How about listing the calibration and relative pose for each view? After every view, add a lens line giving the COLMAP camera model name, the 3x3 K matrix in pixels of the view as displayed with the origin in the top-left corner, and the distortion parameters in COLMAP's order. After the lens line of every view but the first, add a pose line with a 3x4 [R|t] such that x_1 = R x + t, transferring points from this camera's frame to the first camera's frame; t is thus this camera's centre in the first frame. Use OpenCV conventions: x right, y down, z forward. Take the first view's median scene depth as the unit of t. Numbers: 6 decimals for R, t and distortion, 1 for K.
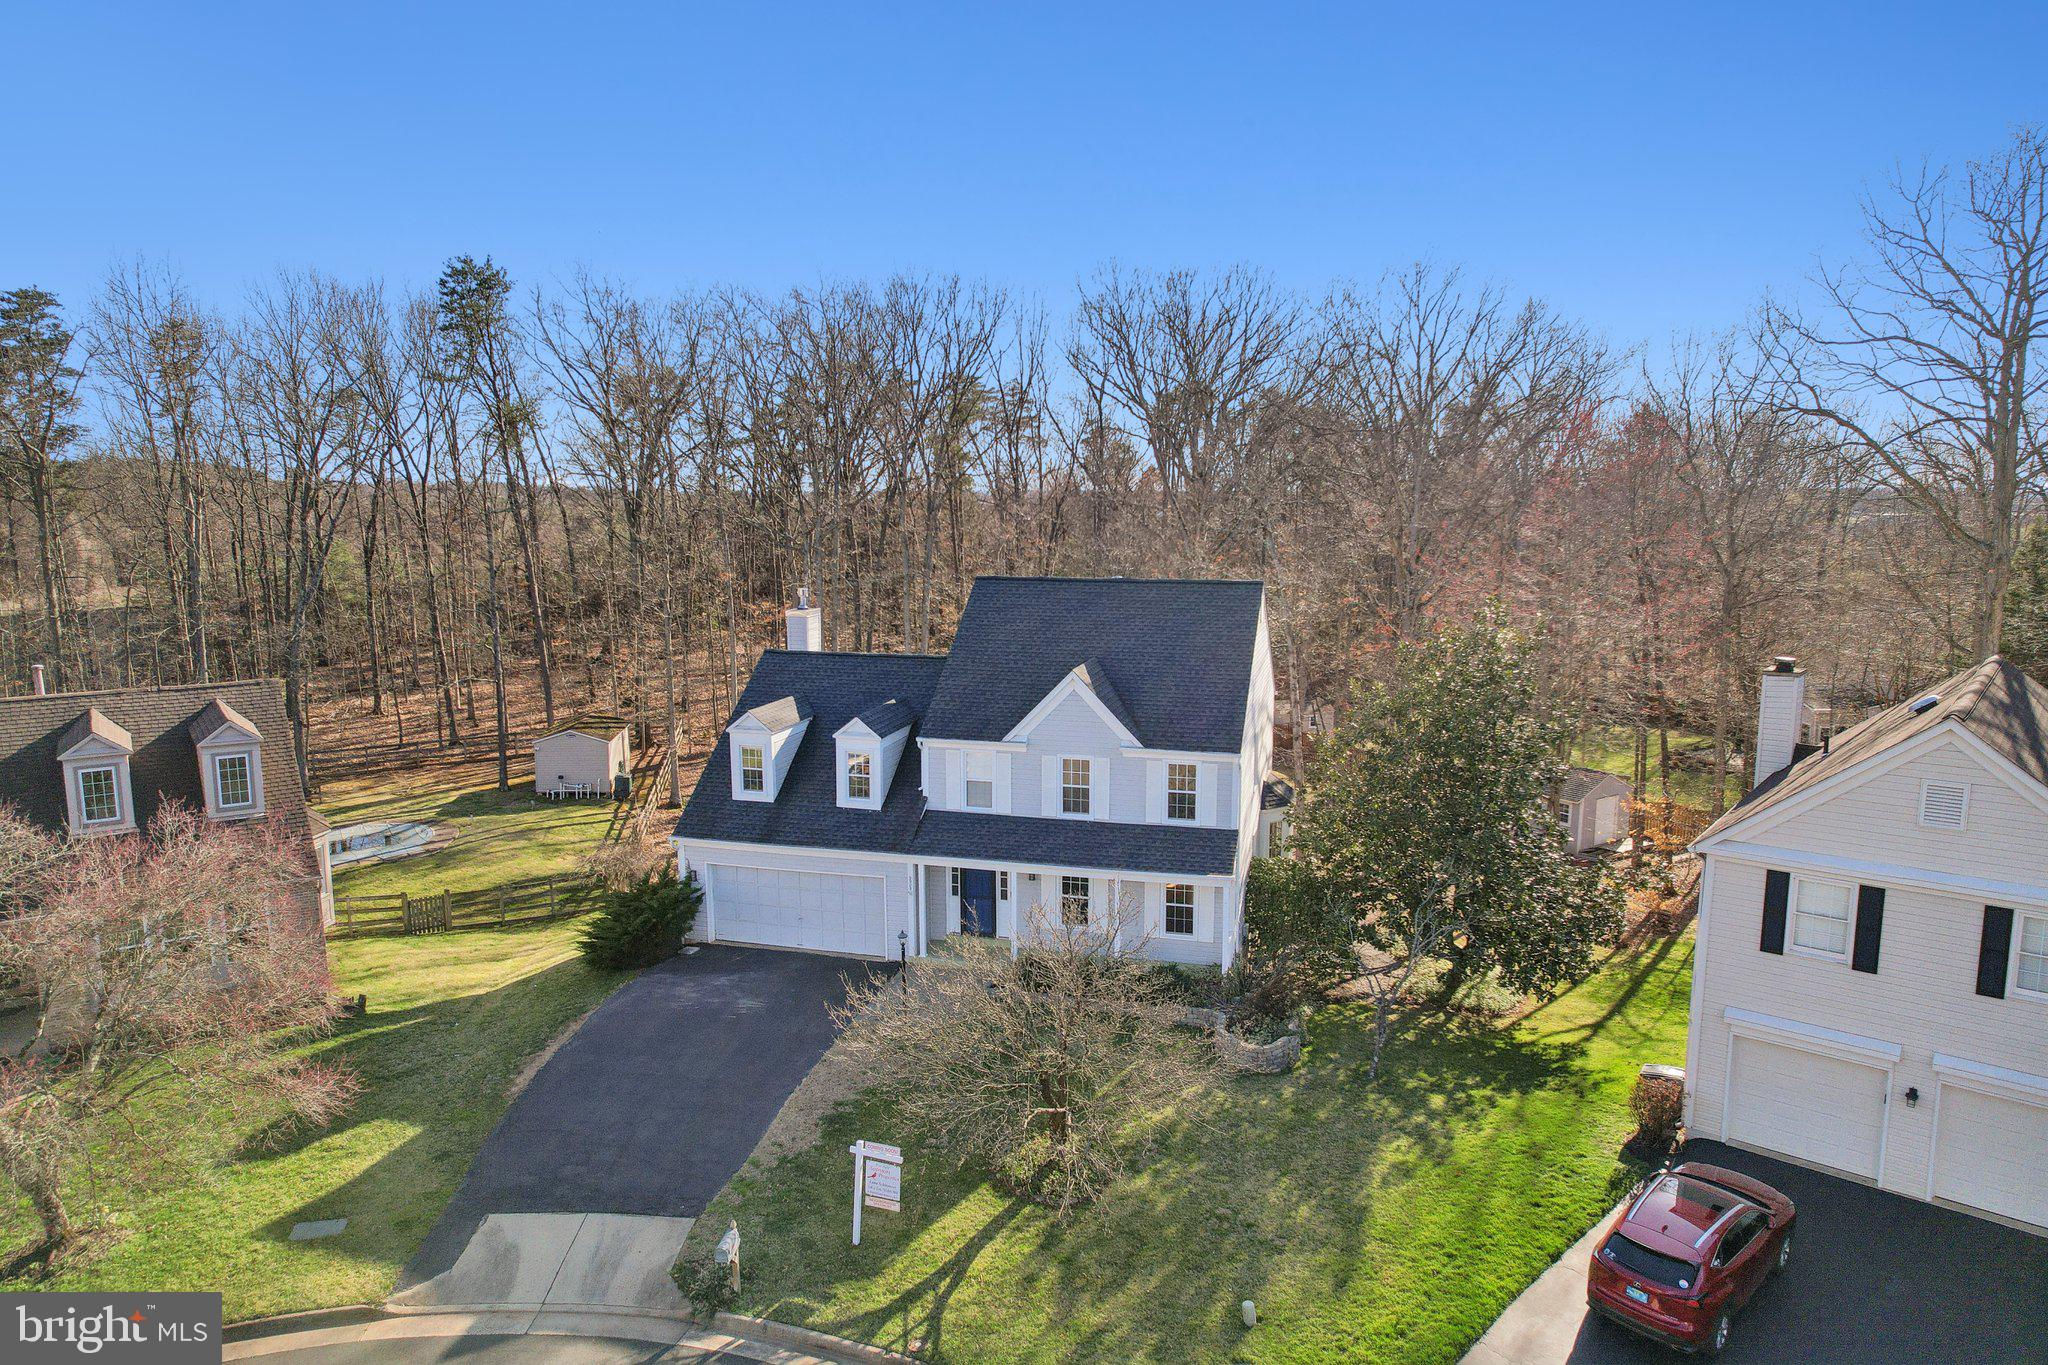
lens RADIAL K [[1315.2, 0, 1021.2], [0, 1315.2, 677.9], [0, 0, 1]] dist [-0.073221, 0.061302]
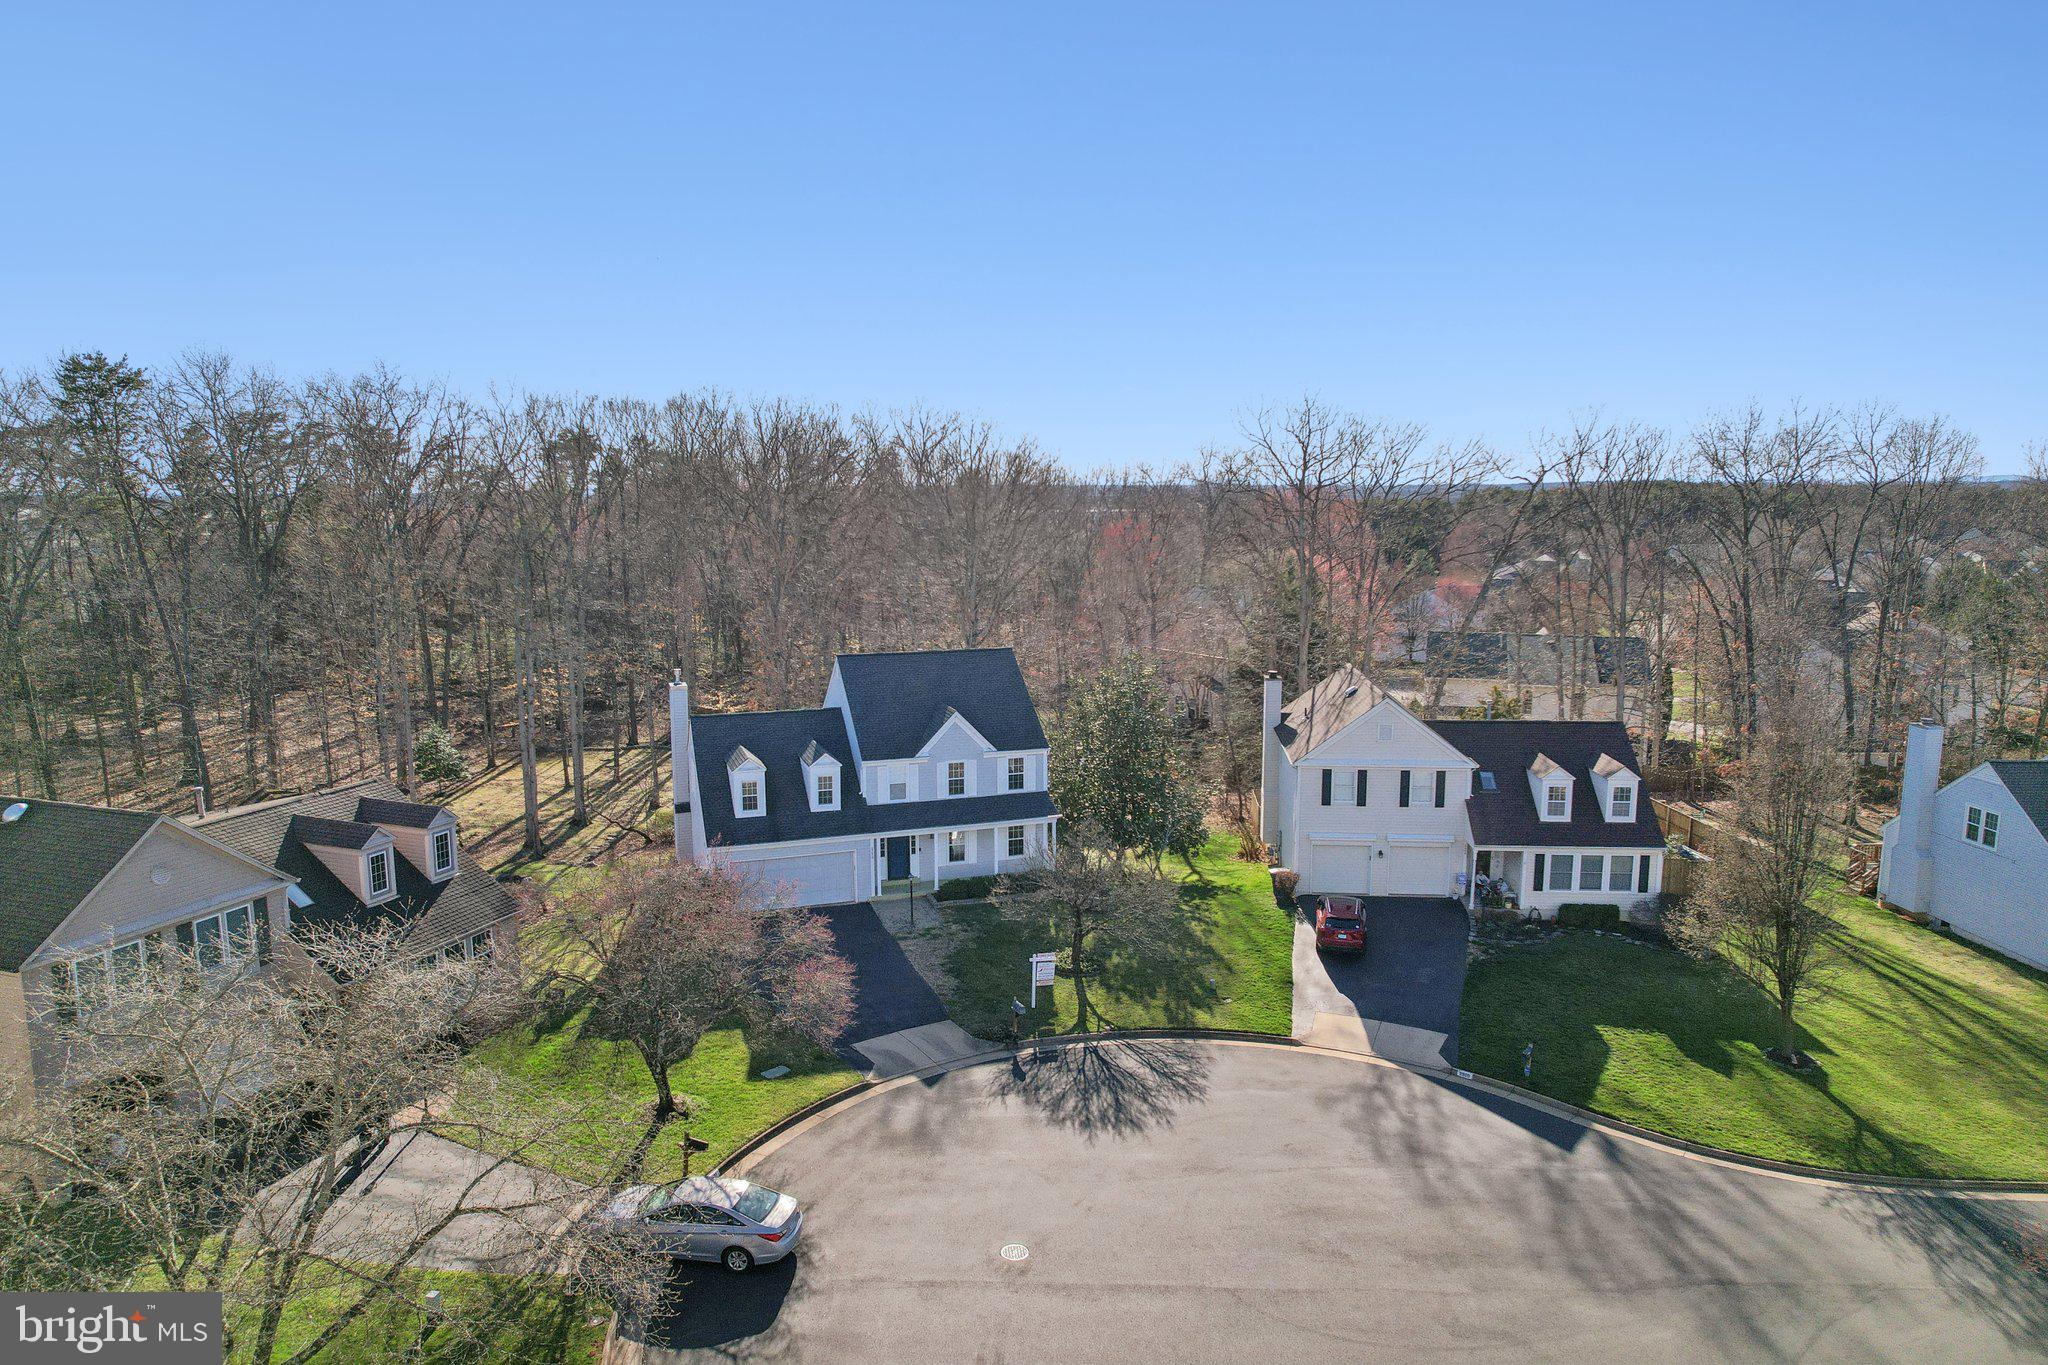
lens RADIAL K [[1315.2, 0, 1033.7], [0, 1315.2, 687.6], [0, 0, 1]] dist [-0.073221, 0.061302]
pose [[0.819196, -0.085213, 0.567148, -0.819016], [0.080773, 0.996186, 0.033006, -0.081337], [-0.567797, 0.018772, 0.822954, -0.445562]]
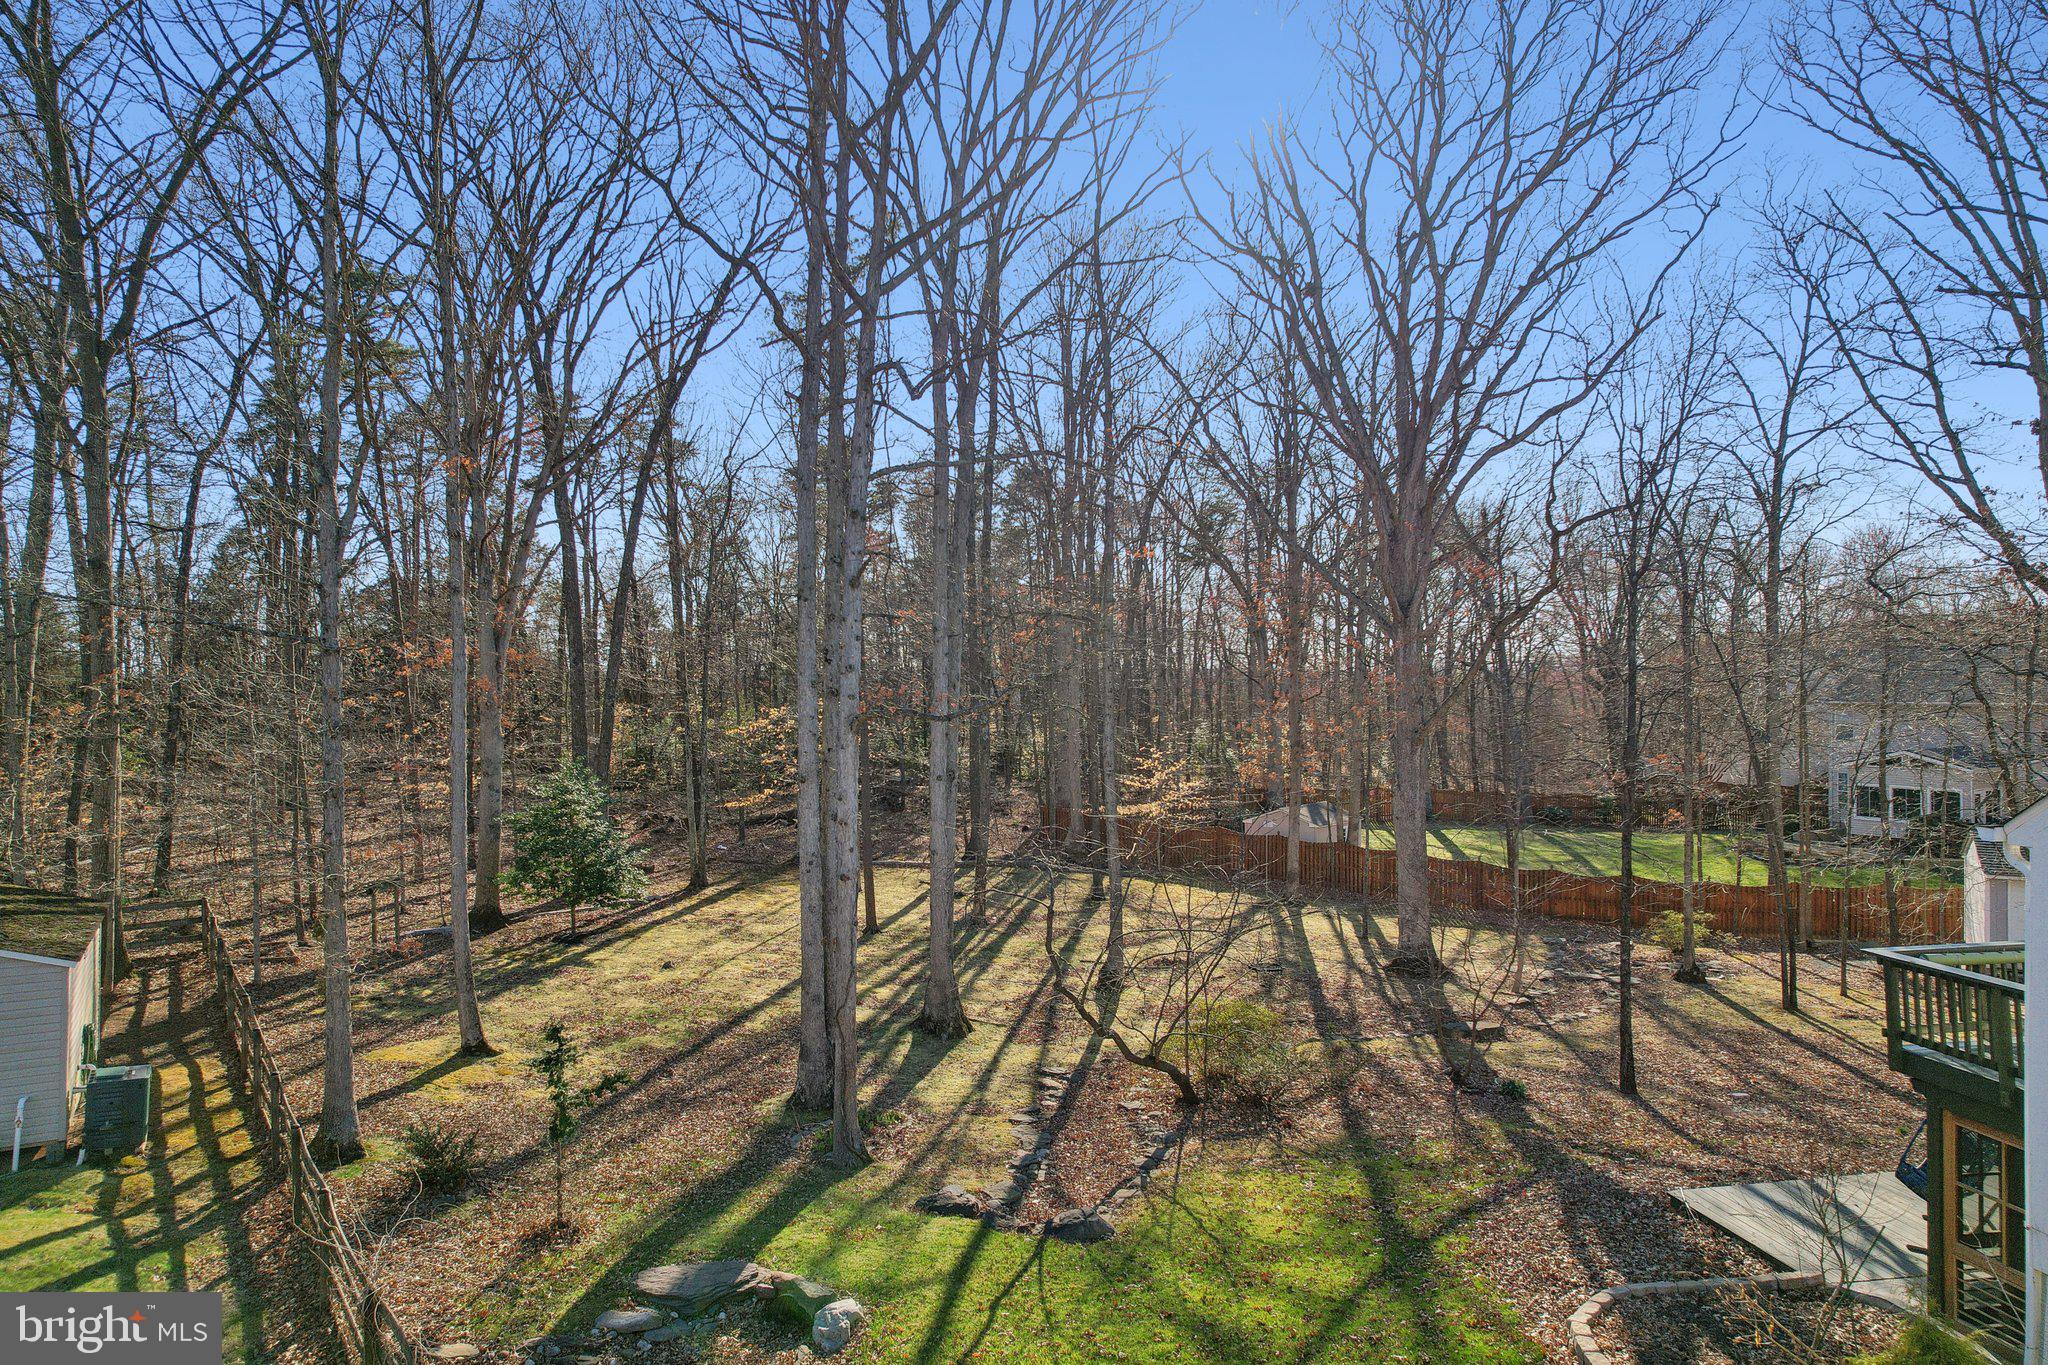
lens RADIAL K [[1315.2, 0, 1039.3], [0, 1315.2, 677.8], [0, 0, 1]] dist [-0.073221, 0.061302]
pose [[0.893452, -0.000939, 0.449158, -0.478666], [0.065916, 0.989445, -0.129050, 0.070346], [-0.444296, 0.144907, 0.884083, 1.204480]]
